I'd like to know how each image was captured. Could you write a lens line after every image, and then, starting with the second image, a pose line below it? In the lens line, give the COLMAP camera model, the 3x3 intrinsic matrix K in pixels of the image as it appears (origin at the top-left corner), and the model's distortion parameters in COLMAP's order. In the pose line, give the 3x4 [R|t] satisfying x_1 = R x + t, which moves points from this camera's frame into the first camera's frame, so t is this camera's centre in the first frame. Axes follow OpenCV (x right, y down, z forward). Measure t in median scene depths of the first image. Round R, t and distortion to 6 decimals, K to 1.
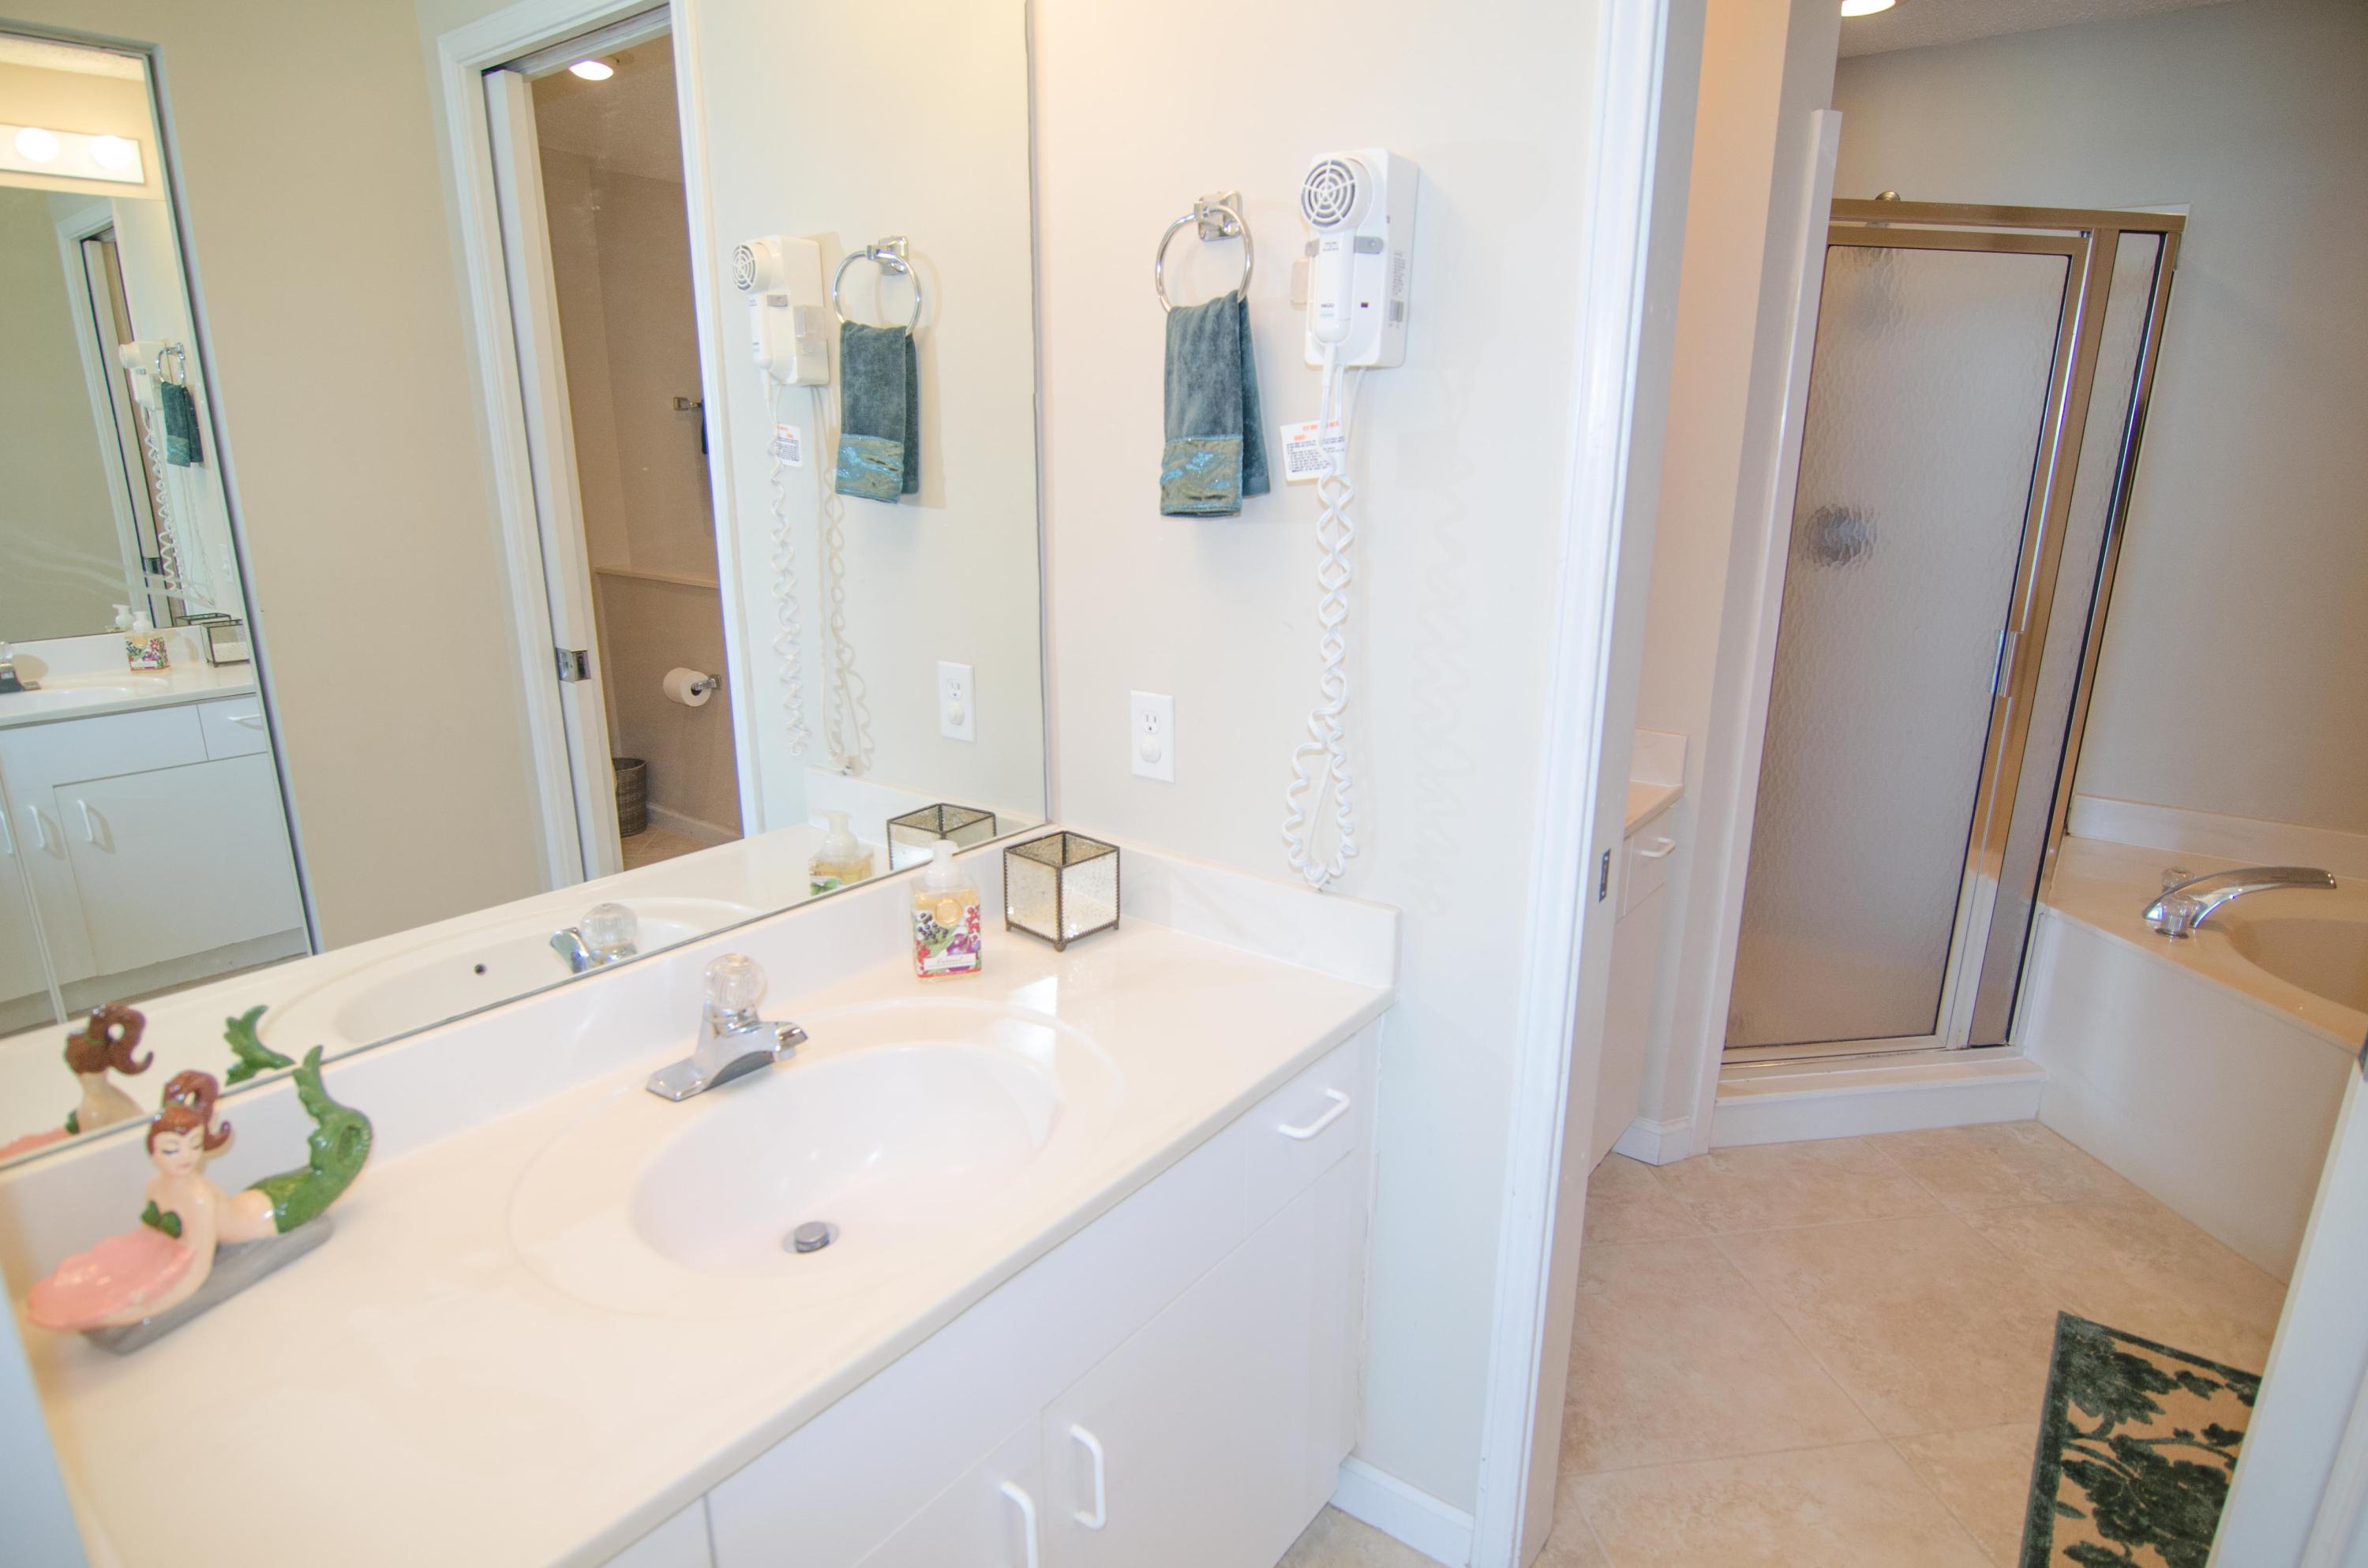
lens RADIAL K [[1266.9, 0, 1185.1], [0, 1266.9, 789.2], [0, 0, 1]] dist [-0.005202, -0.010739]
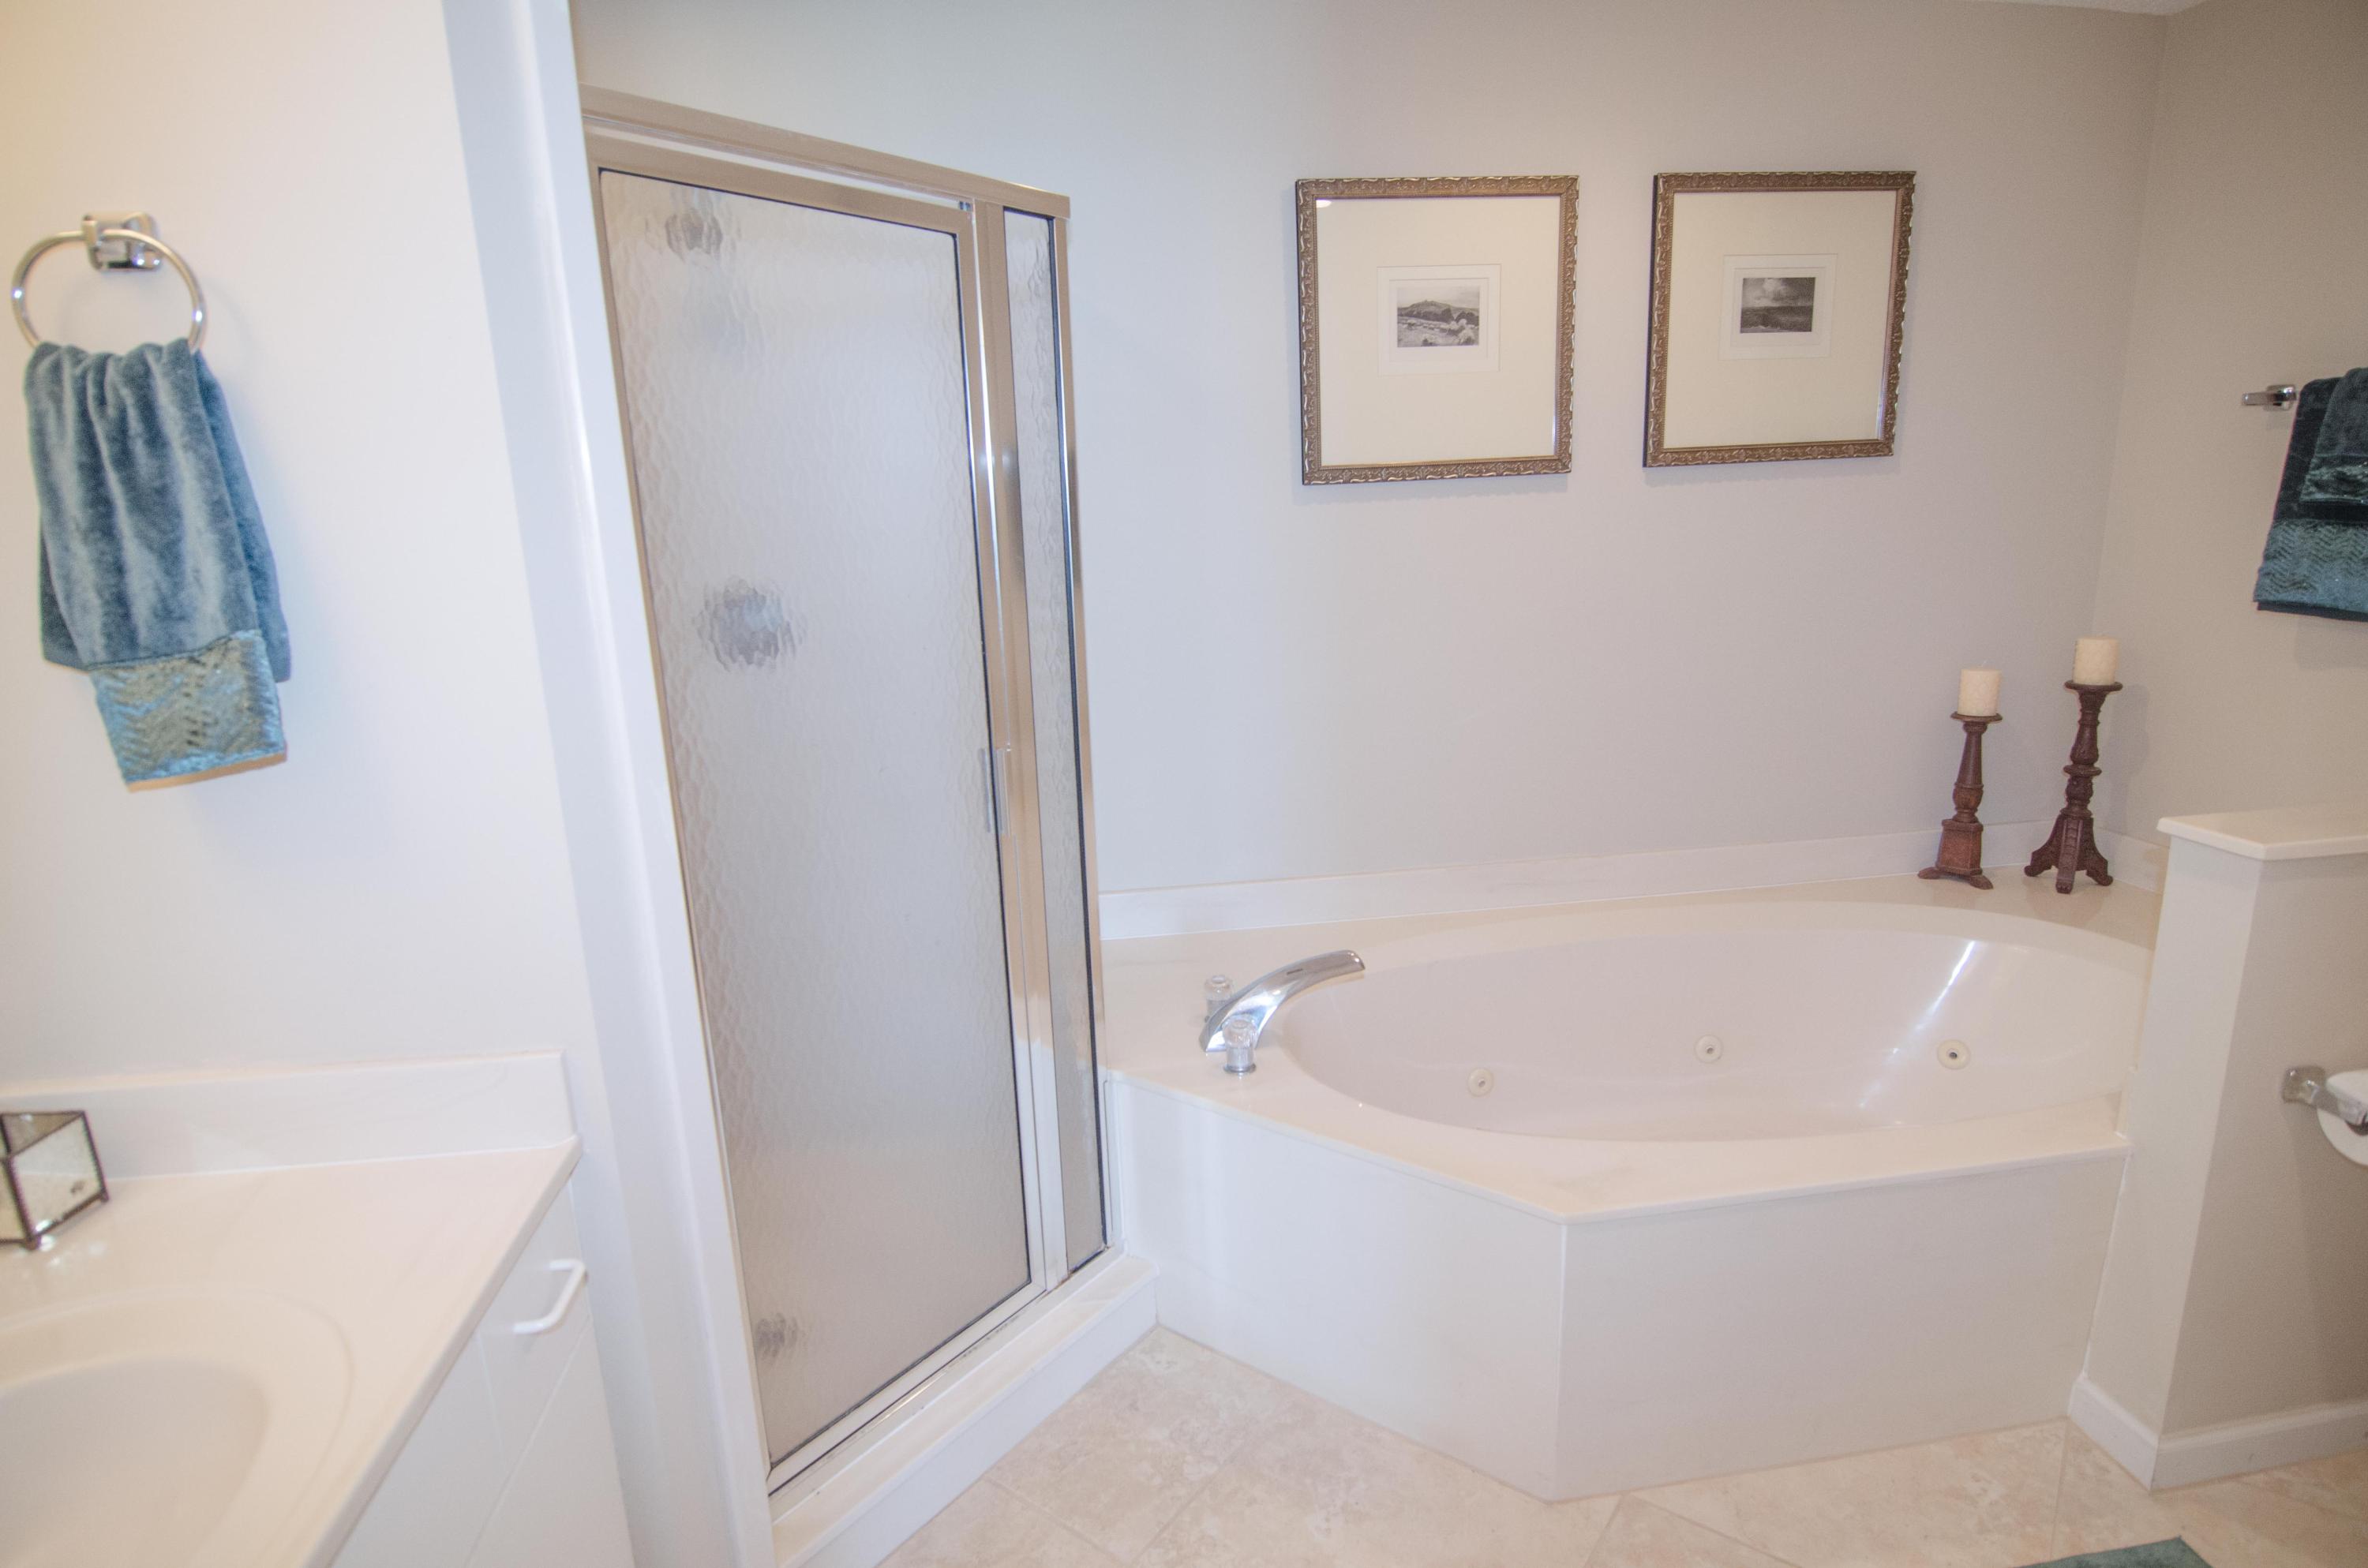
lens RADIAL K [[1266.9, 0, 1188.3], [0, 1266.9, 785.7], [0, 0, 1]] dist [-0.005202, -0.010739]
pose [[0.704496, -0.190555, 0.683648, 0.218390], [0.229764, 0.972640, 0.034336, -0.100727], [-0.671487, 0.132888, 0.729004, 0.378705]]
